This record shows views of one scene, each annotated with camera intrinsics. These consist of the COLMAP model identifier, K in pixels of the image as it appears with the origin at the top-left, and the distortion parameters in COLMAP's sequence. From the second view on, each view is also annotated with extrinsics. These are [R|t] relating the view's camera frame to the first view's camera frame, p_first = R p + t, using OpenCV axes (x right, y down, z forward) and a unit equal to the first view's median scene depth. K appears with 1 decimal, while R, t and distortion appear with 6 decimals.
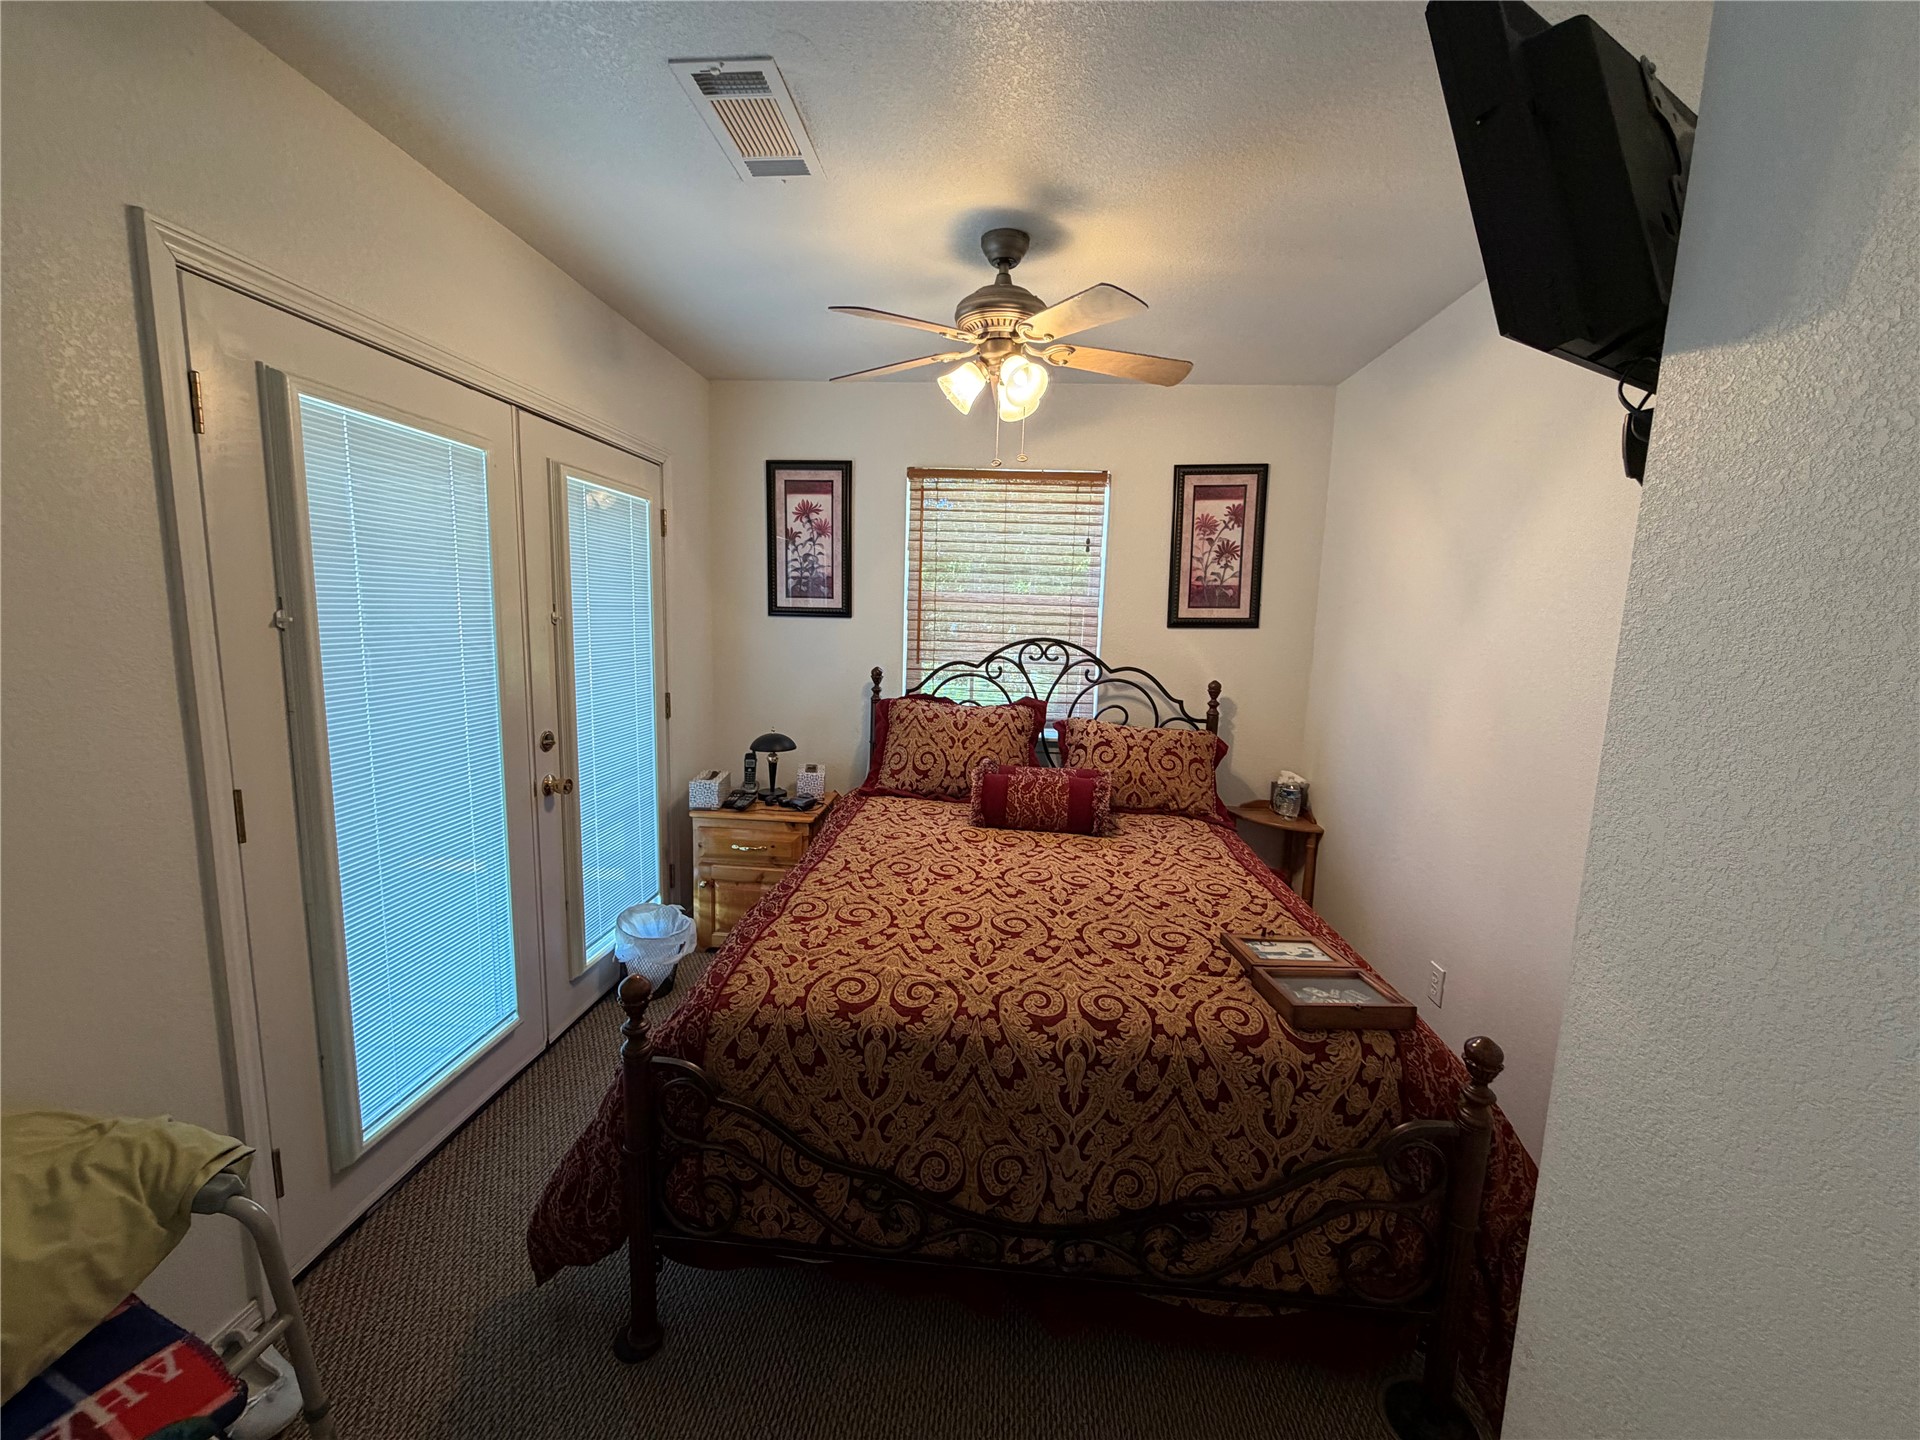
lens RADIAL K [[759.7, 0, 960.0], [0, 759.7, 713.6], [0, 0, 1]] dist [0.003189, -0.001089]
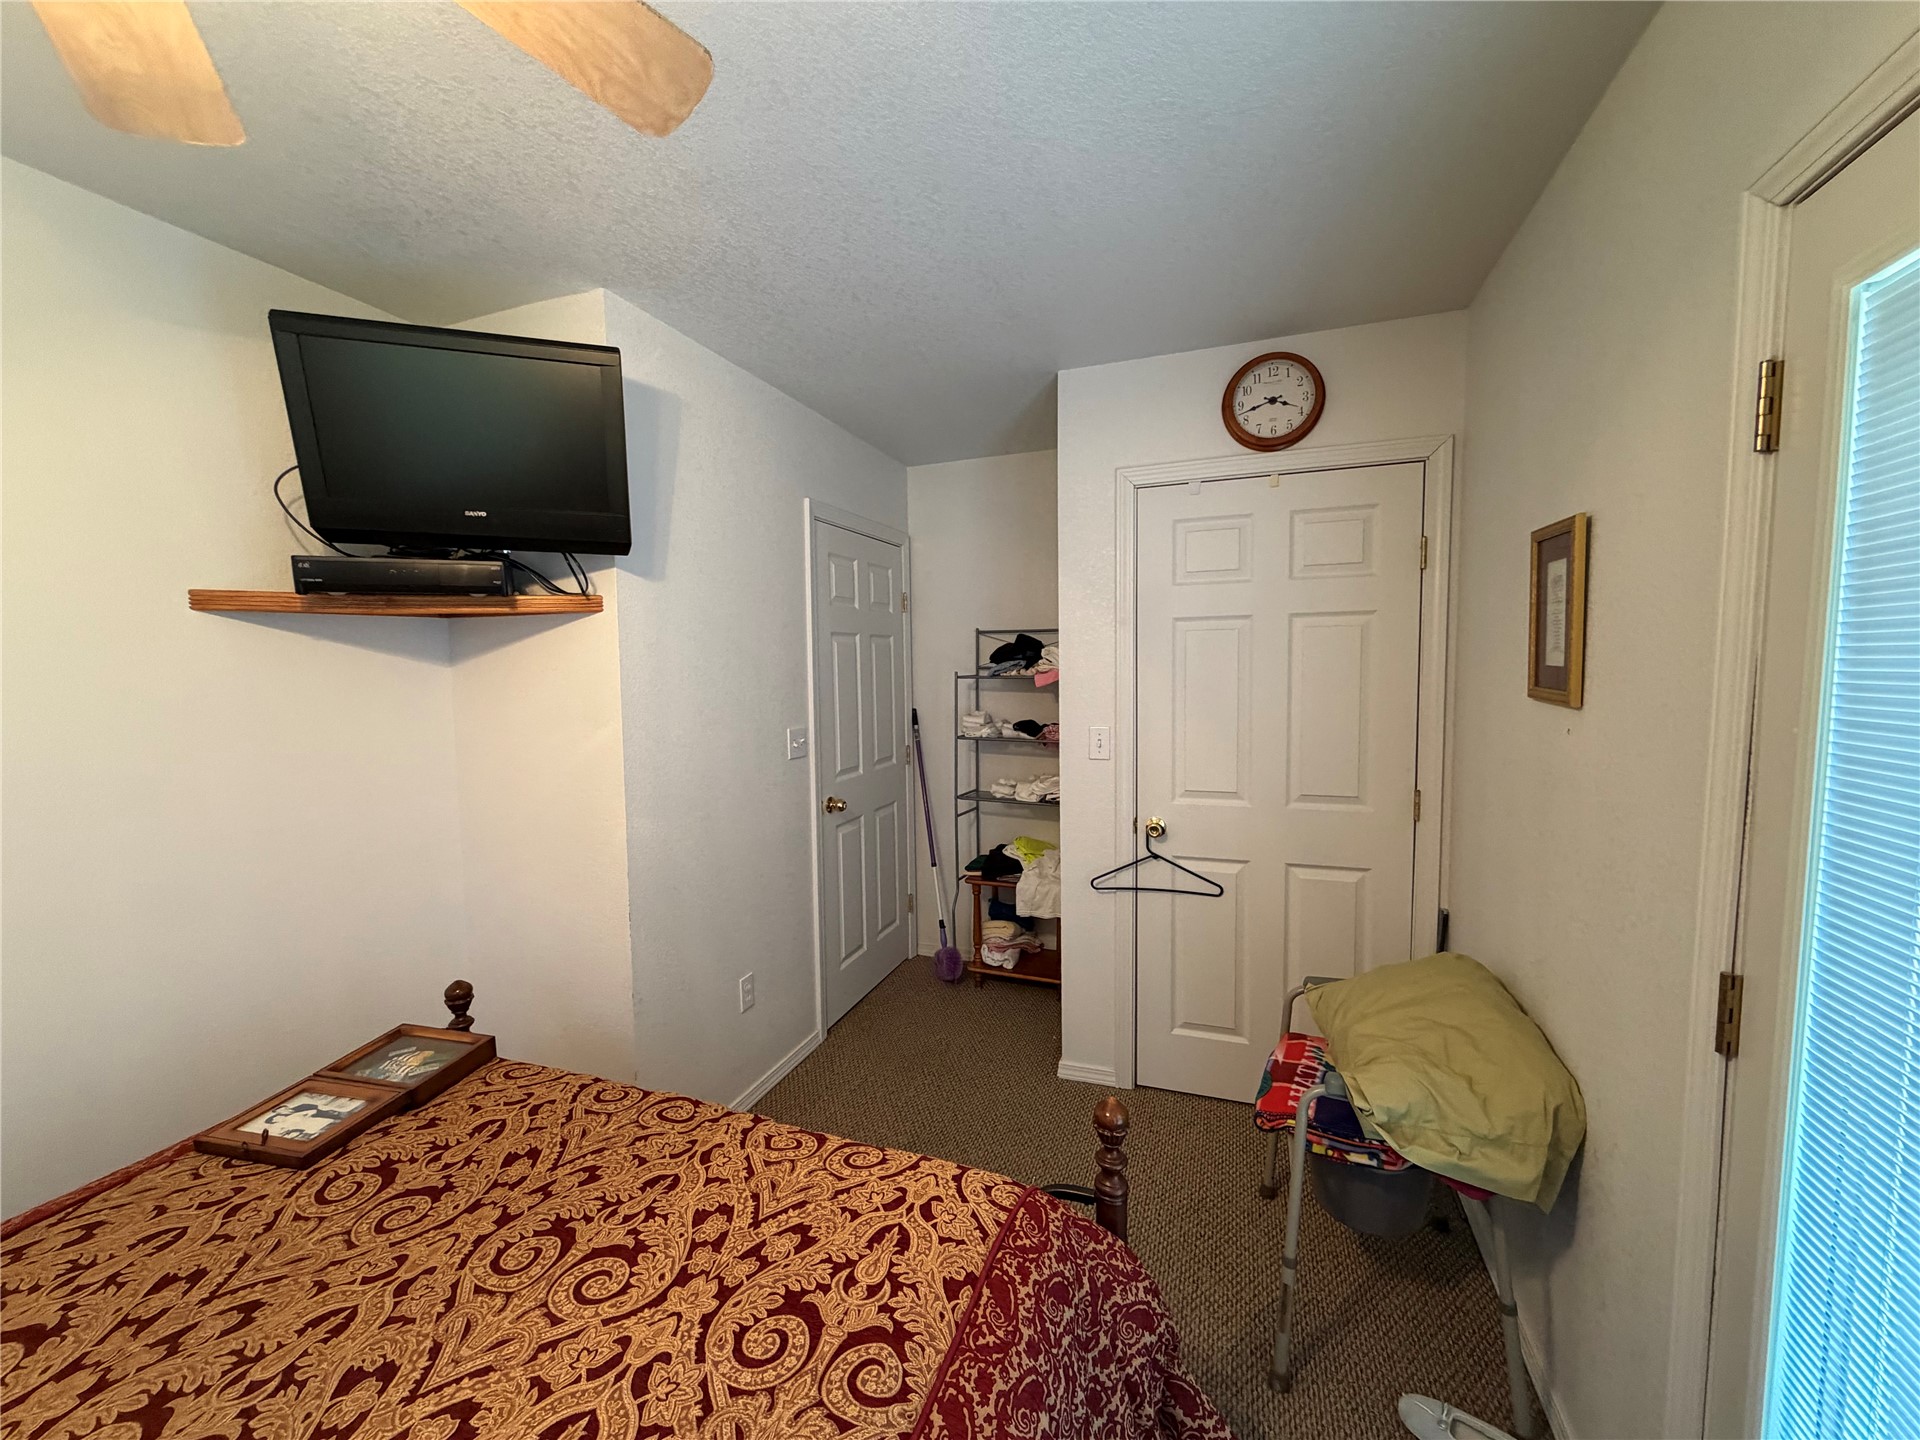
lens RADIAL K [[759.7, 0, 960.0], [0, 759.7, 720.5], [0, 0, 1]] dist [0.003189, -0.001089]
pose [[-0.963501, -0.032333, 0.265746, -0.386568], [0.025280, 0.977255, 0.210556, -0.216600], [-0.266509, 0.209589, -0.940768, 1.441104]]
